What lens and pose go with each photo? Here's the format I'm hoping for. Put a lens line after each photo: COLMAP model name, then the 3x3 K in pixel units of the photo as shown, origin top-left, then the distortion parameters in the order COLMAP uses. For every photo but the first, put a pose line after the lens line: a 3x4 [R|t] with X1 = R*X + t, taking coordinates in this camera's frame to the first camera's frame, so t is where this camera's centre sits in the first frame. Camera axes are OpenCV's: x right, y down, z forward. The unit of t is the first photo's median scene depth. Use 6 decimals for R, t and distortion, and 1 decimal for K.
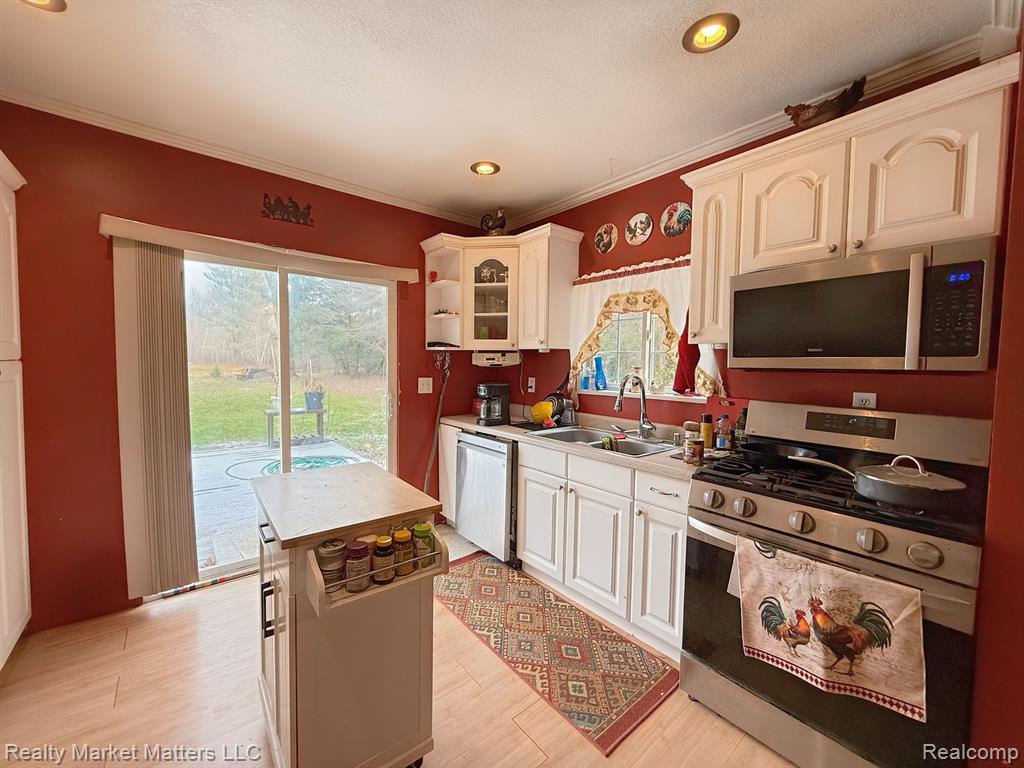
lens RADIAL K [[406.6, 0, 507.9], [0, 406.6, 383.2], [0, 0, 1]] dist [0.002650, 0.000278]
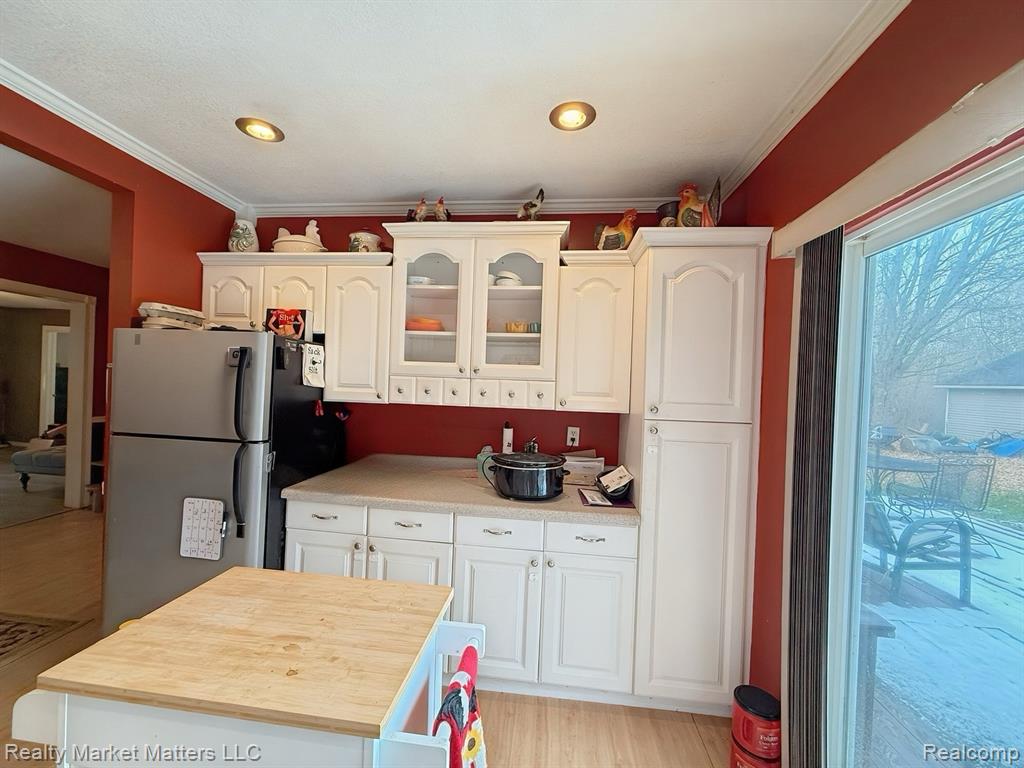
lens RADIAL K [[406.6, 0, 507.9], [0, 406.6, 383.2], [0, 0, 1]] dist [0.002650, 0.000278]
pose [[-0.711527, -0.042944, -0.701345, -0.103979], [-0.082955, 0.996284, 0.023156, -0.086576], [0.697744, 0.074657, -0.712446, 0.886041]]
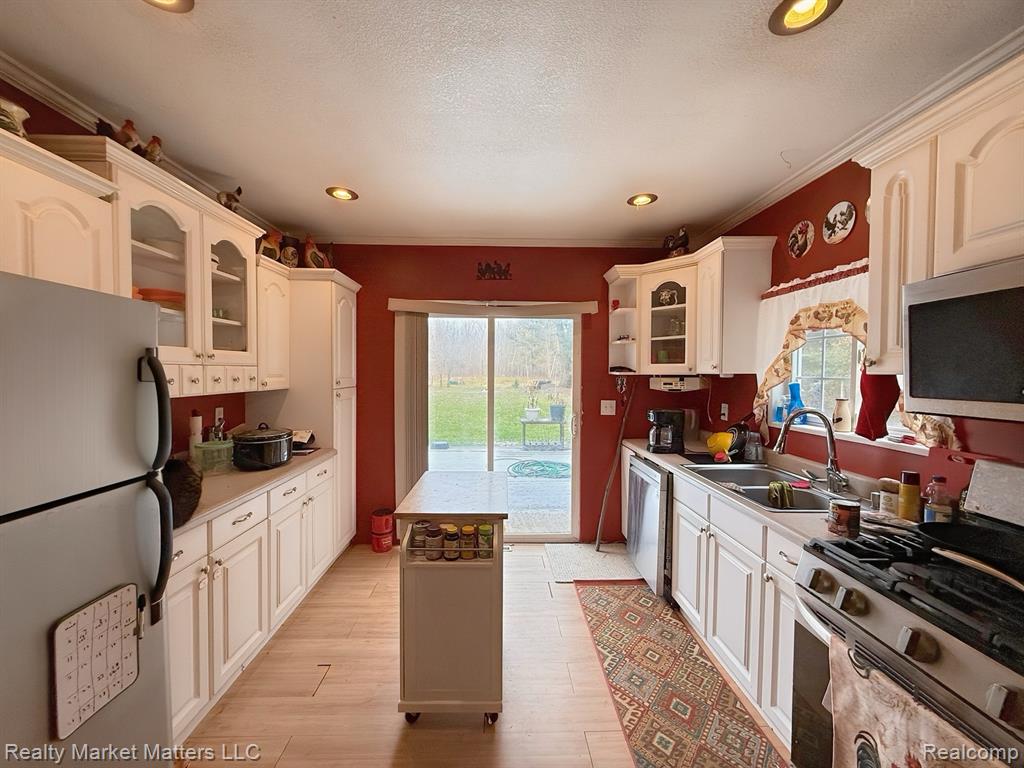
lens RADIAL K [[406.6, 0, 507.9], [0, 406.6, 383.2], [0, 0, 1]] dist [0.002650, 0.000278]
pose [[0.792303, 0.007791, -0.610078, 0.285842], [-0.025278, 0.999479, -0.020063, -0.036716], [0.609604, 0.031318, 0.792087, 0.000276]]
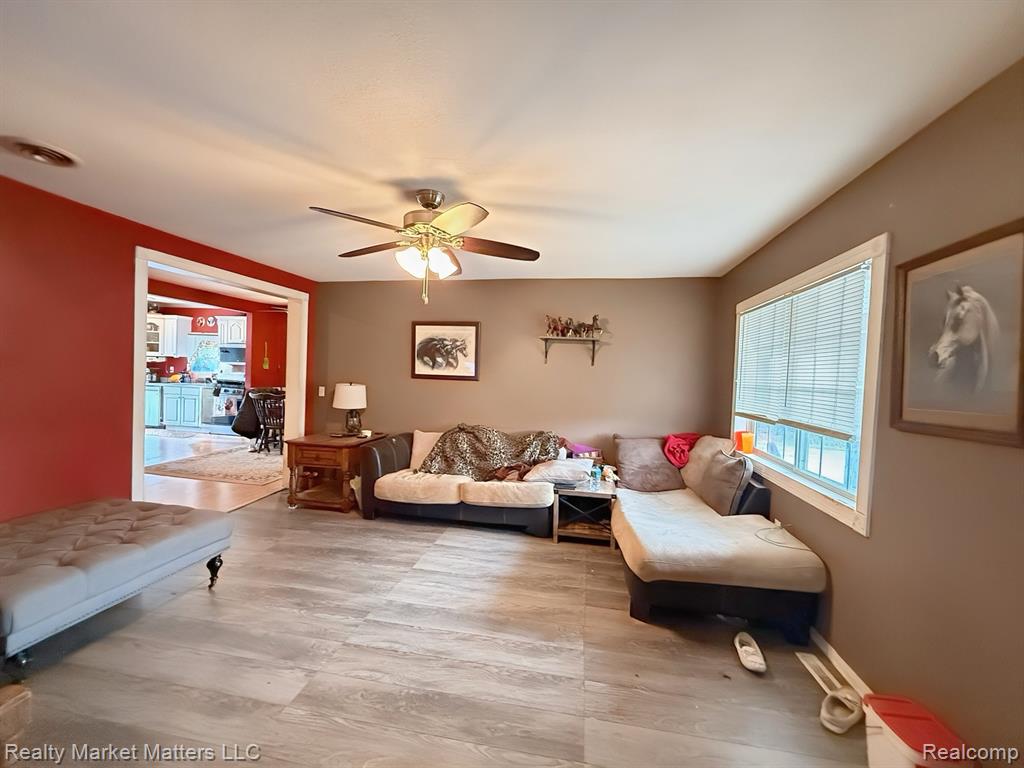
lens RADIAL K [[406.6, 0, 507.9], [0, 406.6, 383.2], [0, 0, 1]] dist [0.002650, 0.000278]
pose [[0.768765, -0.004917, 0.639512, 0.054909], [0.003034, 0.999987, 0.004042, 0.109460], [-0.639524, -0.001167, 0.768770, -2.969911]]
